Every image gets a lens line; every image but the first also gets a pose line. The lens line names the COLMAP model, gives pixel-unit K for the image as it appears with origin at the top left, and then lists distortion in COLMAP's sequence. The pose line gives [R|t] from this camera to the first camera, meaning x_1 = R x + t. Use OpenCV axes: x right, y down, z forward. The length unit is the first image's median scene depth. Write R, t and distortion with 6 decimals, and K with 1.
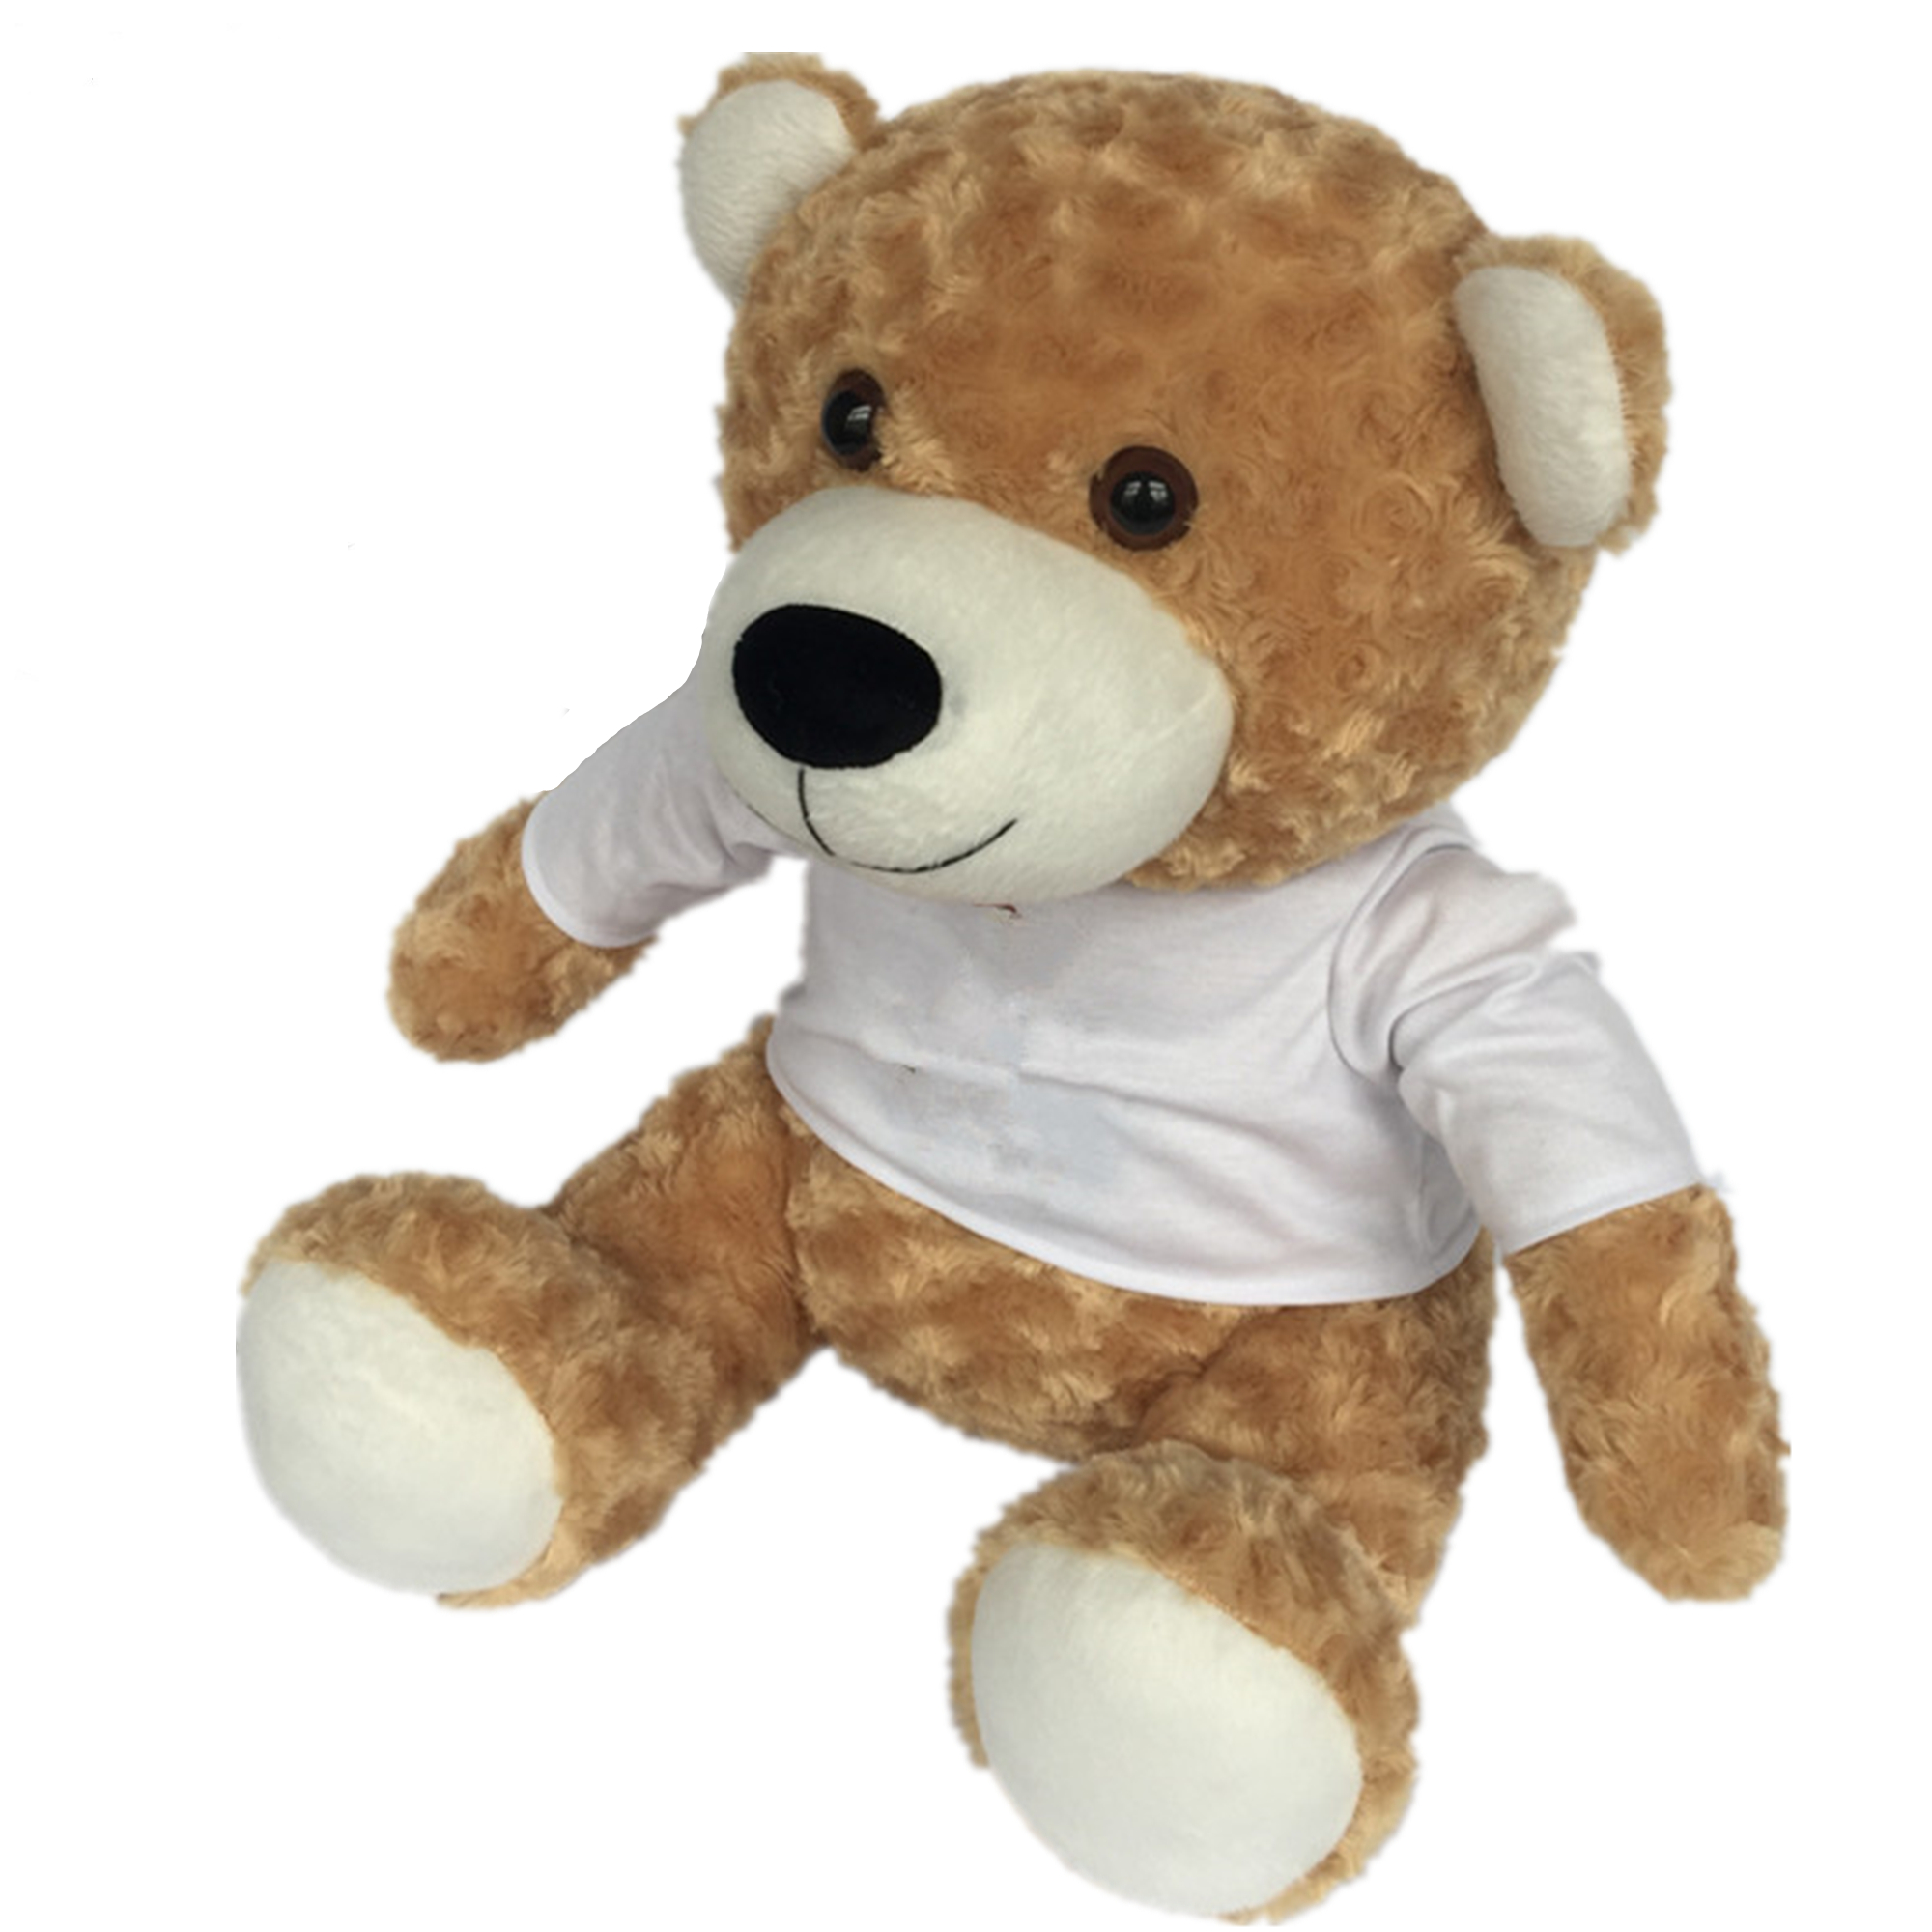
lens RADIAL K [[1818.8, 0, 966.0], [0, 1818.8, 966.0], [0, 0, 1]] dist [0.001625, -0.007812]
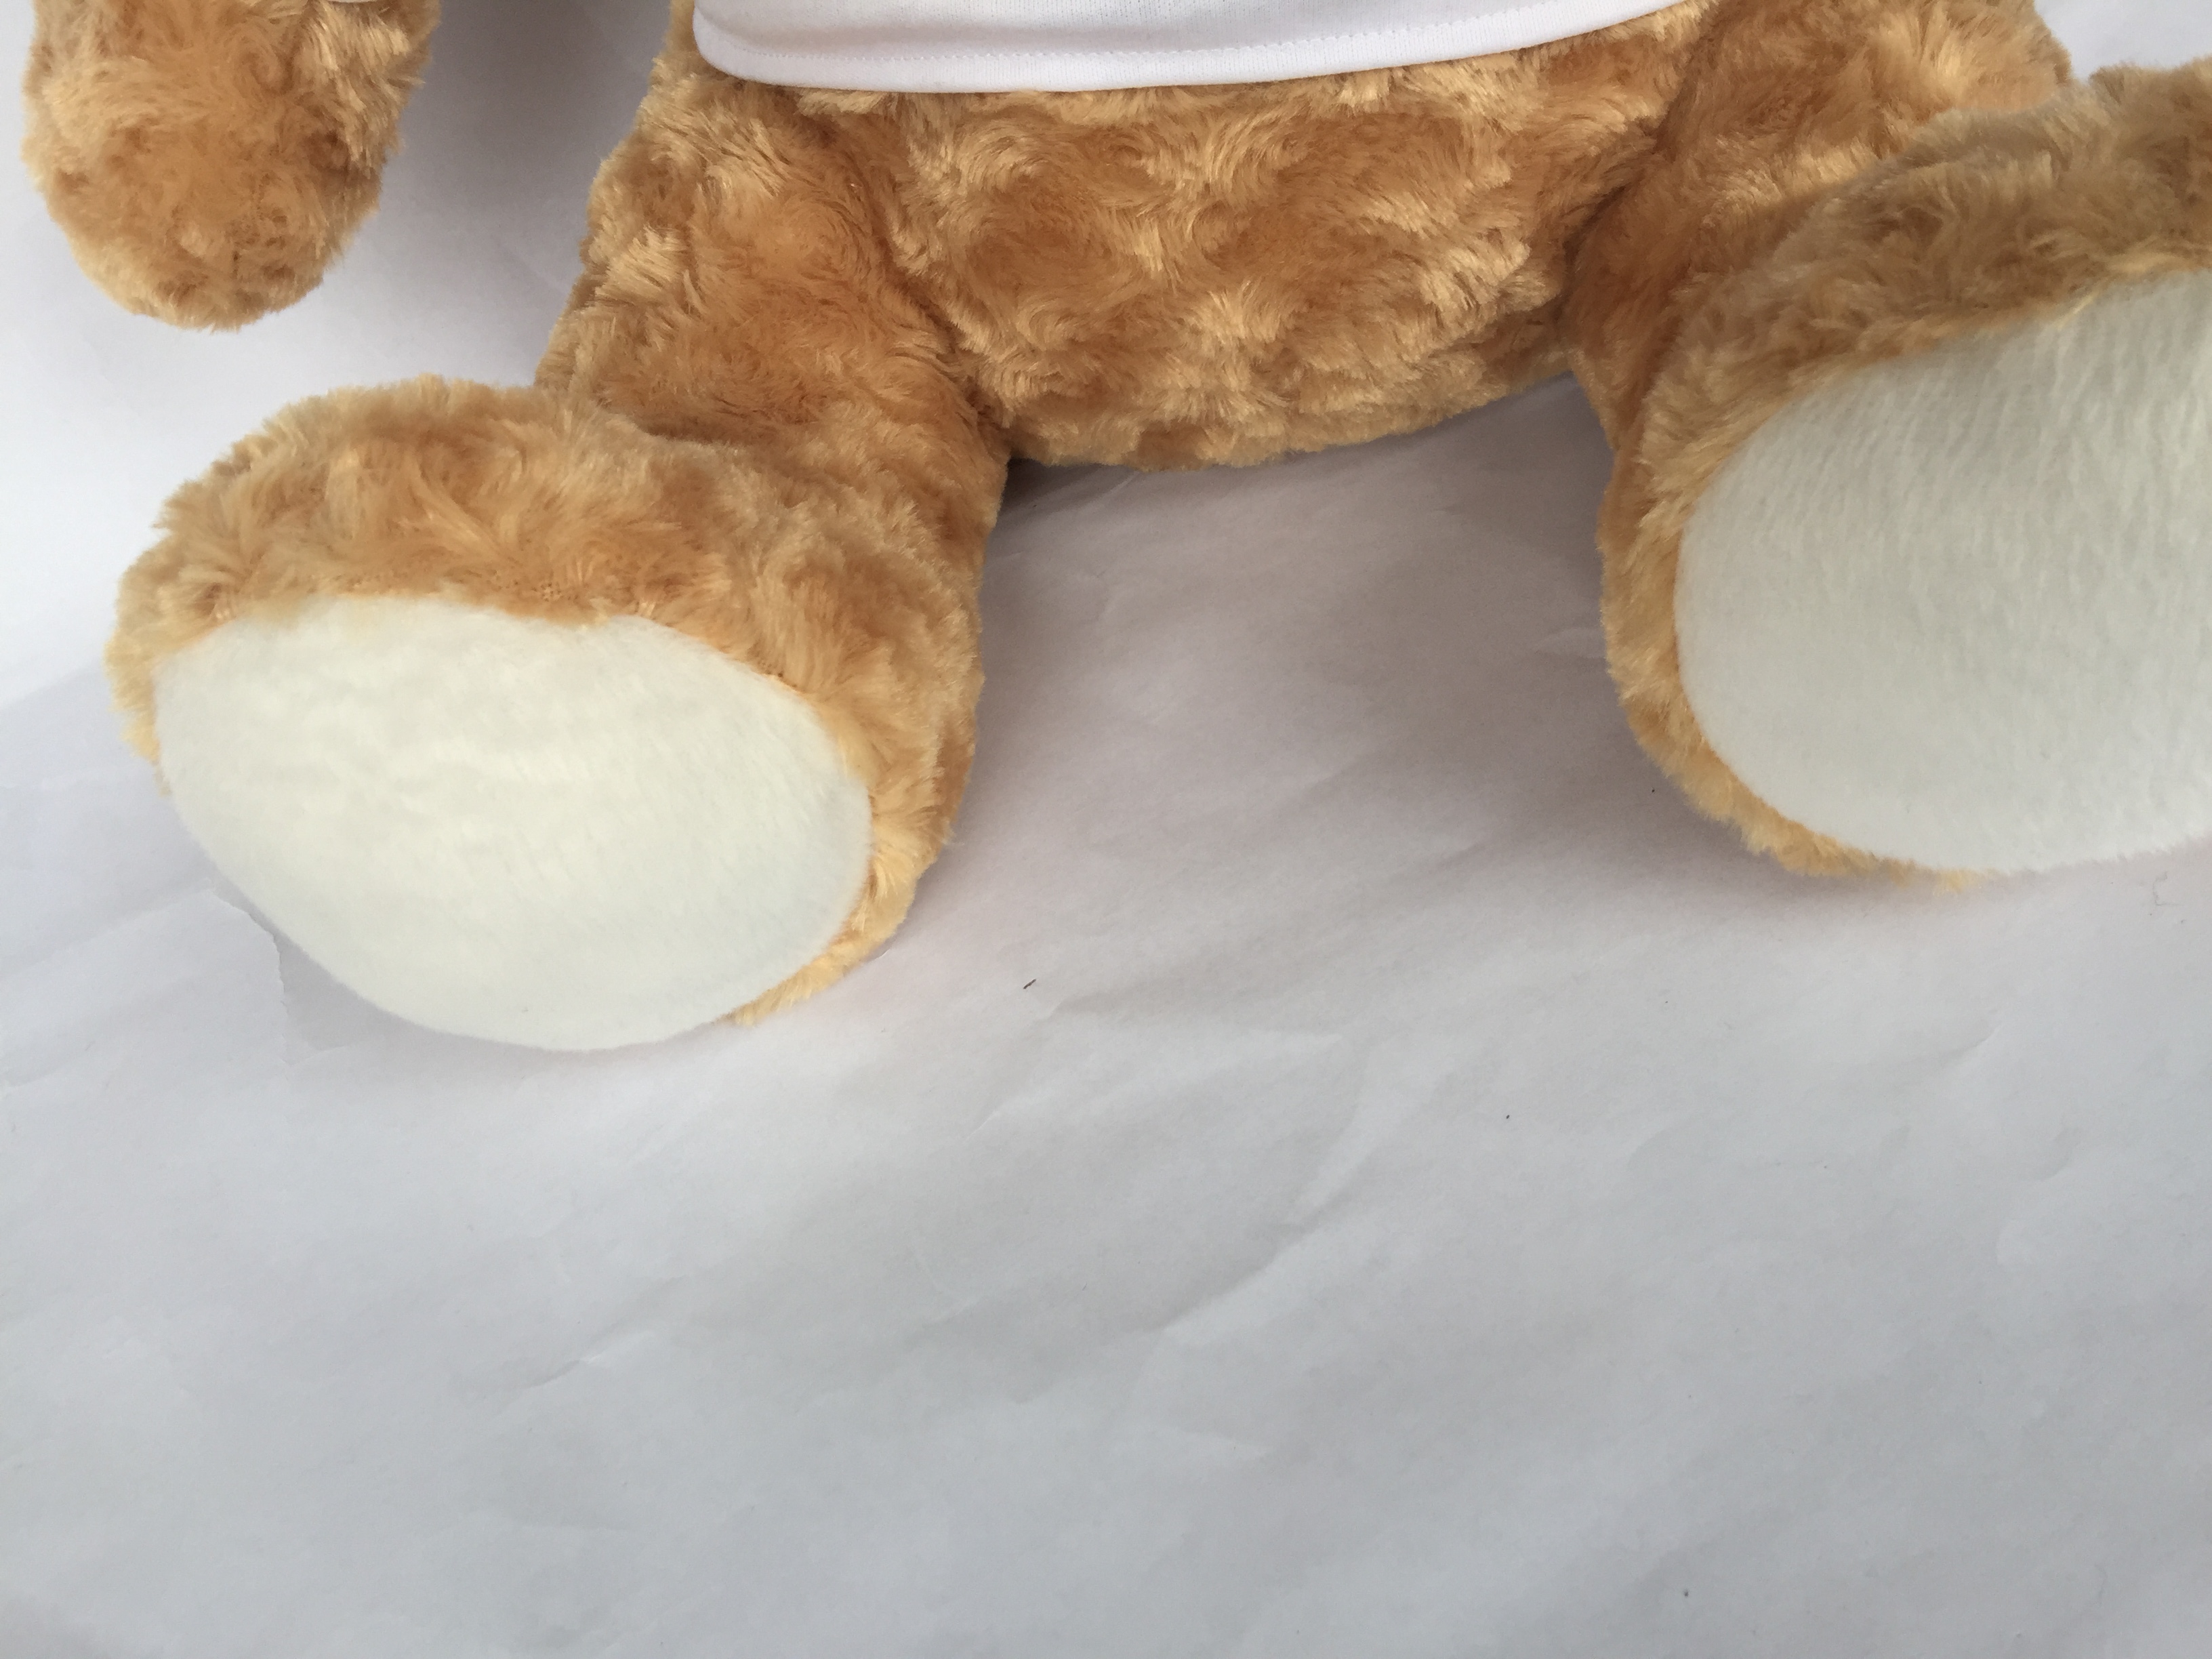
lens RADIAL K [[1584.4, 0, 1106.0], [0, 1584.4, 829.5], [0, 0, 1]] dist [0.056306, -0.089867]
pose [[0.878377, -0.470263, 0.085485, -0.189733], [0.404428, 0.826565, 0.391444, 0.123298], [-0.254740, -0.309262, 0.916223, 0.462960]]
